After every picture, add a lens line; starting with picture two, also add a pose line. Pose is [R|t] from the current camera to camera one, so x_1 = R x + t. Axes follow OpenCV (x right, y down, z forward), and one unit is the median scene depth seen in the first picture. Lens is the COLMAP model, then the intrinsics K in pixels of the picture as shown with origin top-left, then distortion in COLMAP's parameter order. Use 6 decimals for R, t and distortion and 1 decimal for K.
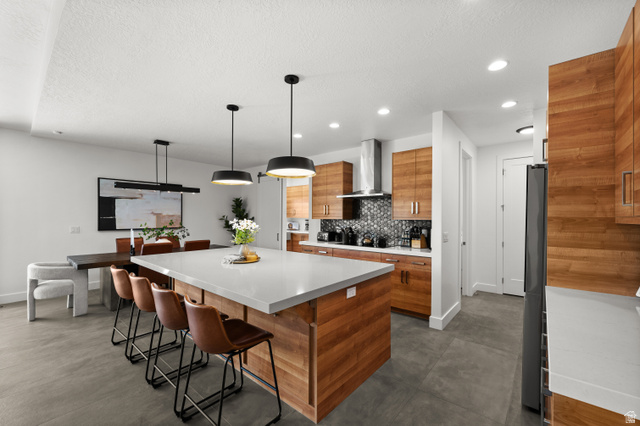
lens RADIAL K [[264.1, 0, 319.4], [0, 264.1, 216.2], [0, 0, 1]] dist [0.000036, -0.000076]
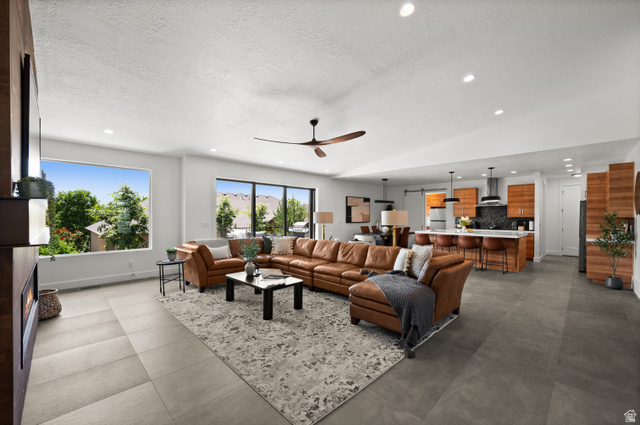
lens RADIAL K [[263.5, 0, 320.5], [0, 263.5, 214.4], [0, 0, 1]] dist [0.000016, 0.000059]
pose [[0.996424, -0.002889, -0.084447, -1.286102], [0.002924, 0.999996, 0.000293, -0.015043], [0.084446, -0.000539, 0.996428, -1.517242]]
